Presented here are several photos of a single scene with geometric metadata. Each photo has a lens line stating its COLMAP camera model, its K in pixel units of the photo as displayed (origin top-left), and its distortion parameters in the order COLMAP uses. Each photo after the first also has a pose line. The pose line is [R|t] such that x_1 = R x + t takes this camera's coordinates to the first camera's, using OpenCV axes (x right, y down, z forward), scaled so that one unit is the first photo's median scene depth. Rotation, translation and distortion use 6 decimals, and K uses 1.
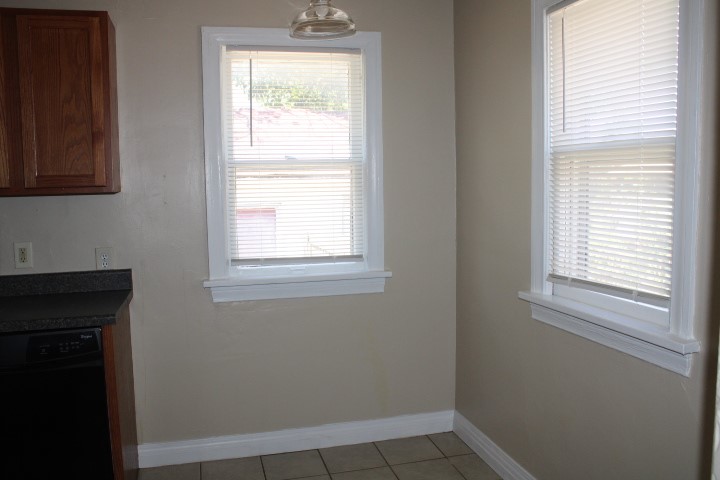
lens RADIAL K [[632.7, 0, 360.0], [0, 632.7, 240.0], [0, 0, 1]] dist [-0.156530, 0.153433]
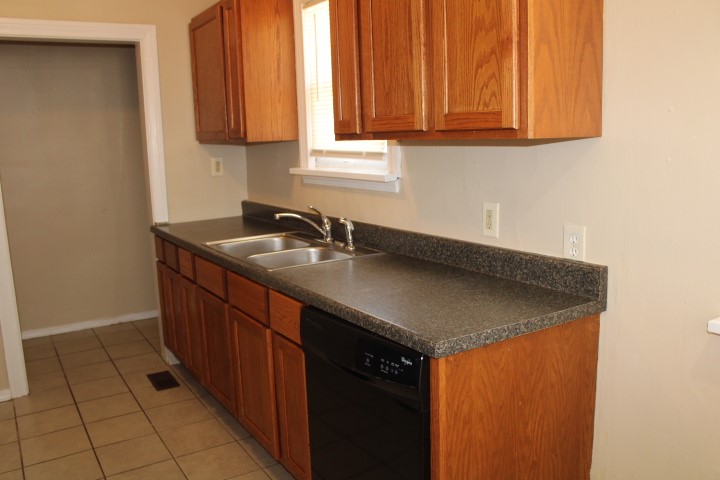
lens RADIAL K [[632.7, 0, 360.0], [0, 632.7, 240.0], [0, 0, 1]] dist [-0.156530, 0.153433]
pose [[0.301882, 0.167553, -0.938506, 0.135931], [-0.064780, 0.985764, 0.155153, -0.065880], [0.951142, 0.013959, 0.308438, 0.680600]]
